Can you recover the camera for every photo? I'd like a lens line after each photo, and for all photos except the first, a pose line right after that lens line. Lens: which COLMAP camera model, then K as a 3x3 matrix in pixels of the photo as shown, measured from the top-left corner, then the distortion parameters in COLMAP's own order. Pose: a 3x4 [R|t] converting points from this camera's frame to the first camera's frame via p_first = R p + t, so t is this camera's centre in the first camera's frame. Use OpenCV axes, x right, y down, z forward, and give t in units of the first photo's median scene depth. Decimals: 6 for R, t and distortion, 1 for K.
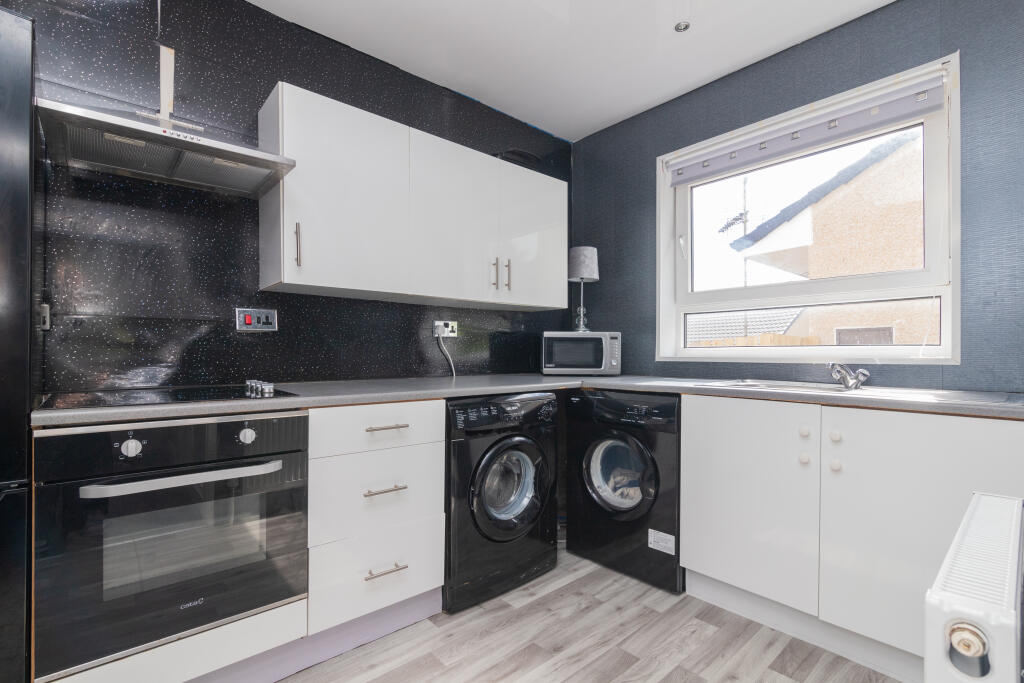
lens RADIAL K [[463.0, 0, 513.2], [0, 463.0, 342.8], [0, 0, 1]] dist [-0.001262, -0.000144]
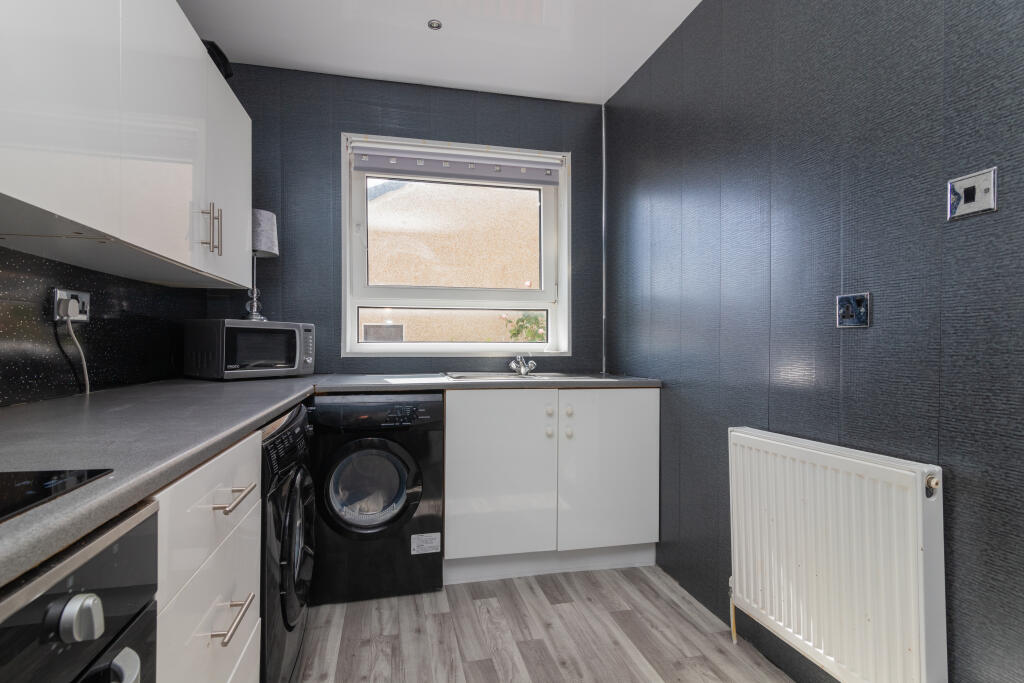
lens RADIAL K [[467.6, 0, 509.4], [0, 467.6, 337.7], [0, 0, 1]] dist [-0.000460, 0.000051]
pose [[0.499673, 0.015362, 0.866078, -0.461394], [-0.022318, 0.999739, -0.004857, -0.002280], [-0.865927, -0.016902, 0.499885, 0.372725]]
